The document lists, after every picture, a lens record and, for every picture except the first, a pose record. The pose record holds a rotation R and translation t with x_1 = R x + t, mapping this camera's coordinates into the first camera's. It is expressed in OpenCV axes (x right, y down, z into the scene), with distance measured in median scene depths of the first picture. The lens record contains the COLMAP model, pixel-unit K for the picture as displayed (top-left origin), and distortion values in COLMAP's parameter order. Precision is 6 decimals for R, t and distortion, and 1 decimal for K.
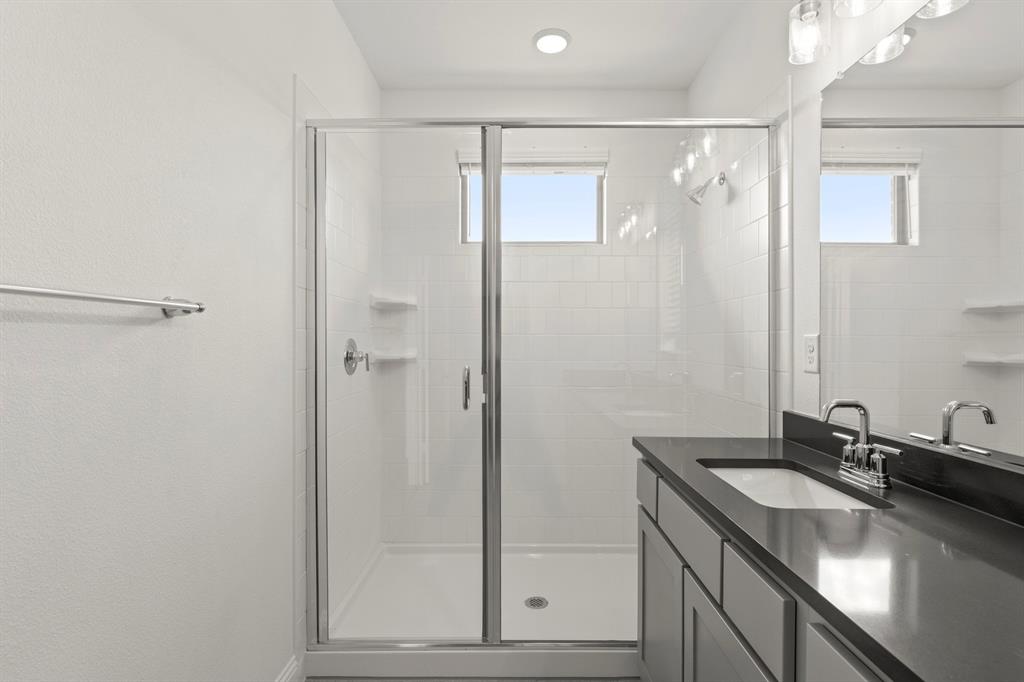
lens RADIAL K [[496.1, 0, 514.6], [0, 496.1, 334.9], [0, 0, 1]] dist [-0.003958, -0.001037]
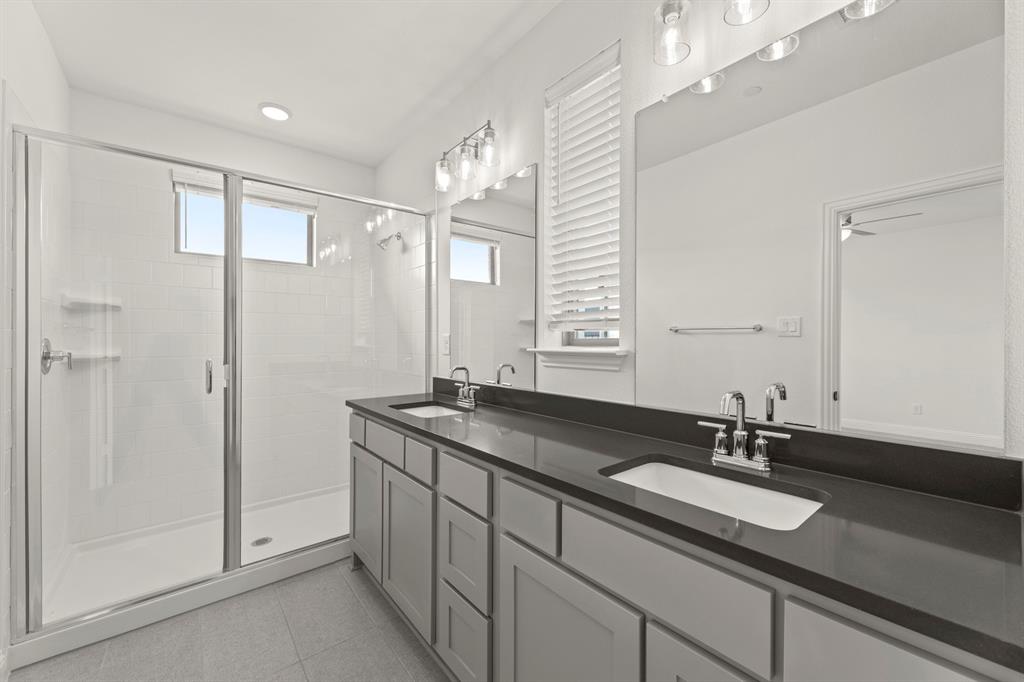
lens RADIAL K [[428.2, 0, 514.0], [0, 428.2, 335.1], [0, 0, 1]] dist [0.014815, 0.000039]
pose [[0.779150, -0.001333, 0.626837, -0.178643], [-0.000747, 0.999995, 0.003055, -0.002826], [-0.626838, -0.002849, 0.779145, -0.348133]]
